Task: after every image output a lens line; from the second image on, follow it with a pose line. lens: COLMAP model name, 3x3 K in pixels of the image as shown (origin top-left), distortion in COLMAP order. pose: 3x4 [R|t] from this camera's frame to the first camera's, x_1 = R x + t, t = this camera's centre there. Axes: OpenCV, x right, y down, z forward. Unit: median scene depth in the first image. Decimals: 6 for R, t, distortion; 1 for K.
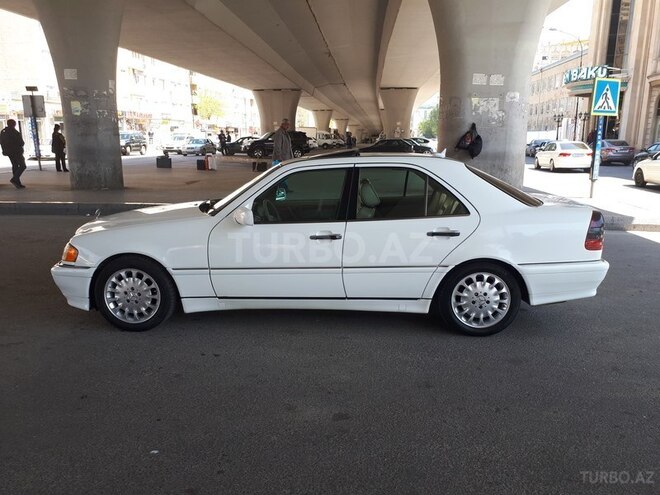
lens RADIAL K [[529.1, 0, 329.3], [0, 529.1, 248.4], [0, 0, 1]] dist [0.015980, -0.011564]
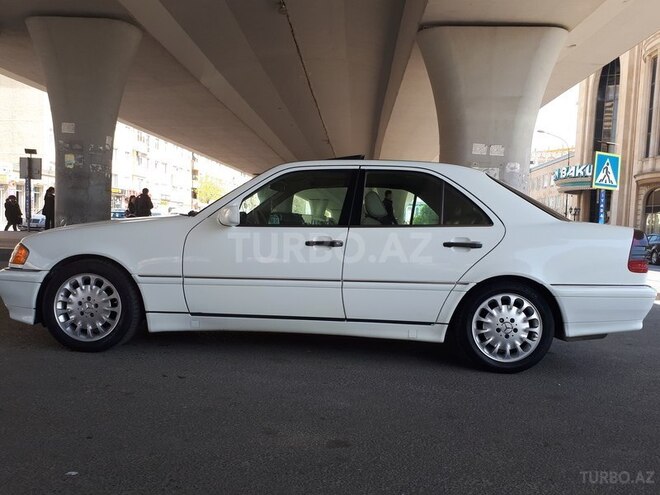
lens RADIAL K [[529.1, 0, 330.1], [0, 529.1, 250.1], [0, 0, 1]] dist [0.015980, -0.011564]
pose [[0.999074, 0.041130, 0.012612, -0.007082], [-0.038545, 0.986012, -0.162153, 0.121056], [-0.019105, 0.161517, 0.986685, 0.159832]]
